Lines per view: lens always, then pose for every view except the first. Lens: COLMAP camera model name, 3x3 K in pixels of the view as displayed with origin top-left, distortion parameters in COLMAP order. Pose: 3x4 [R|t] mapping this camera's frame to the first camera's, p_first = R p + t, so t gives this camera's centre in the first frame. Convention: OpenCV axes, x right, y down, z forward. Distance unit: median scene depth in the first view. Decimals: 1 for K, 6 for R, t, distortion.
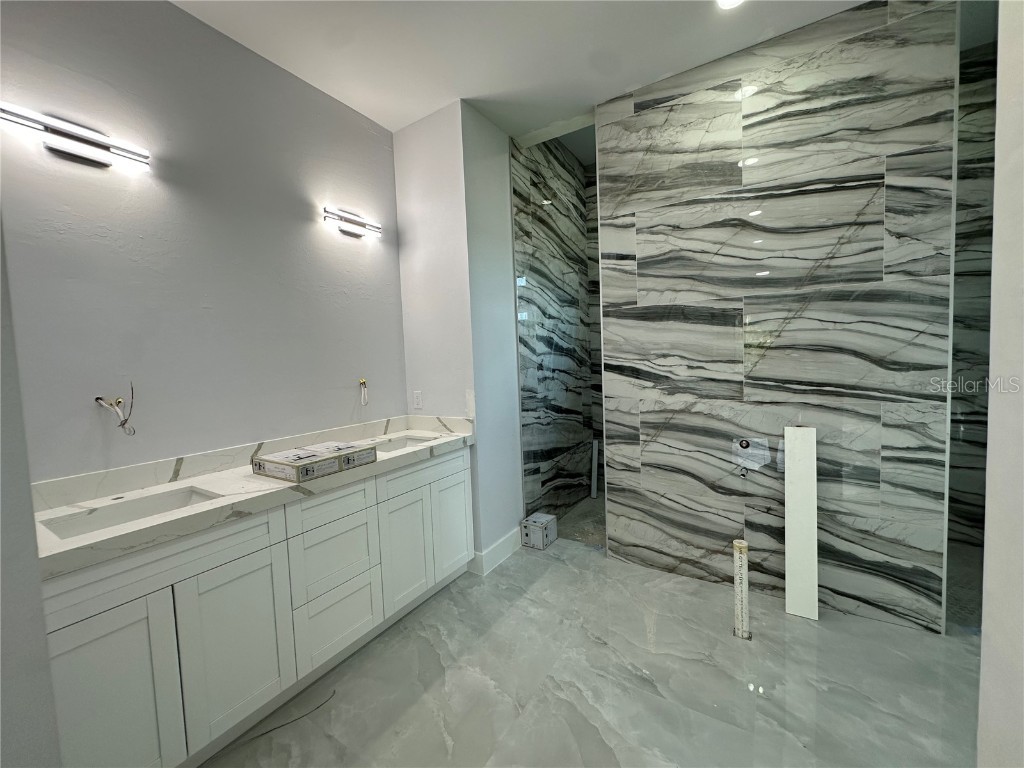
lens RADIAL K [[410.7, 0, 512.3], [0, 410.7, 384.5], [0, 0, 1]] dist [-0.002141, 0.000303]
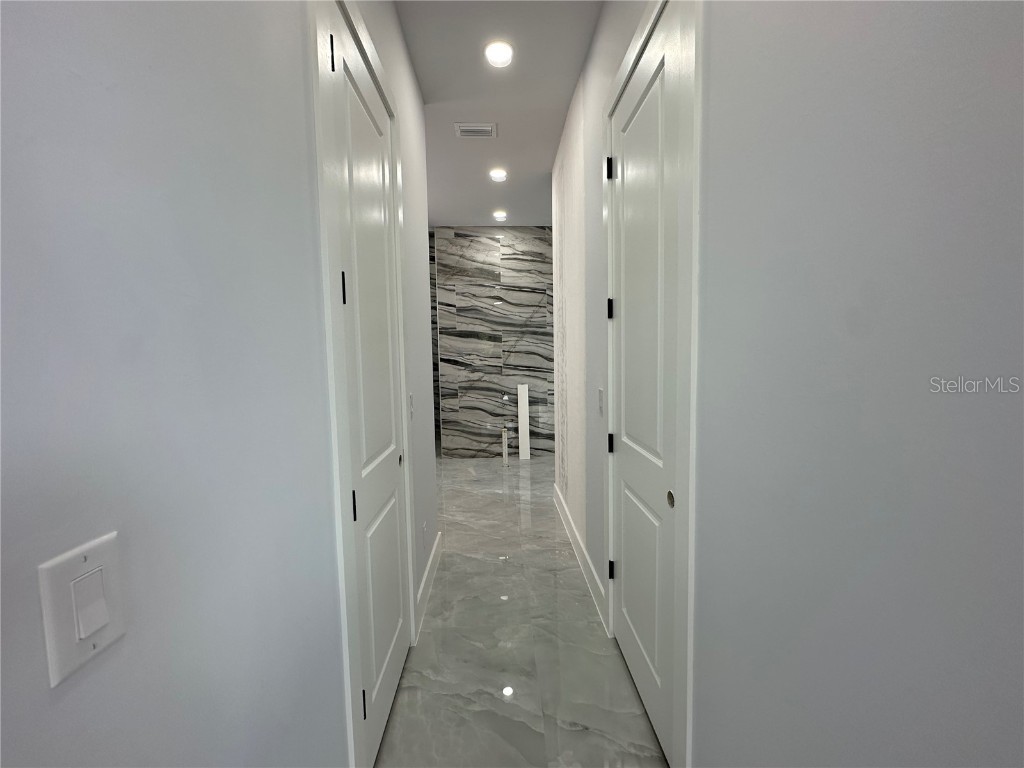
lens RADIAL K [[410.7, 0, 513.1], [0, 410.7, 381.1], [0, 0, 1]] dist [-0.002141, 0.000303]
pose [[0.825430, -0.014546, 0.564317, -0.678003], [0.019646, 0.999803, -0.002966, 0.082317], [-0.564163, 0.013534, 0.825553, -0.922292]]
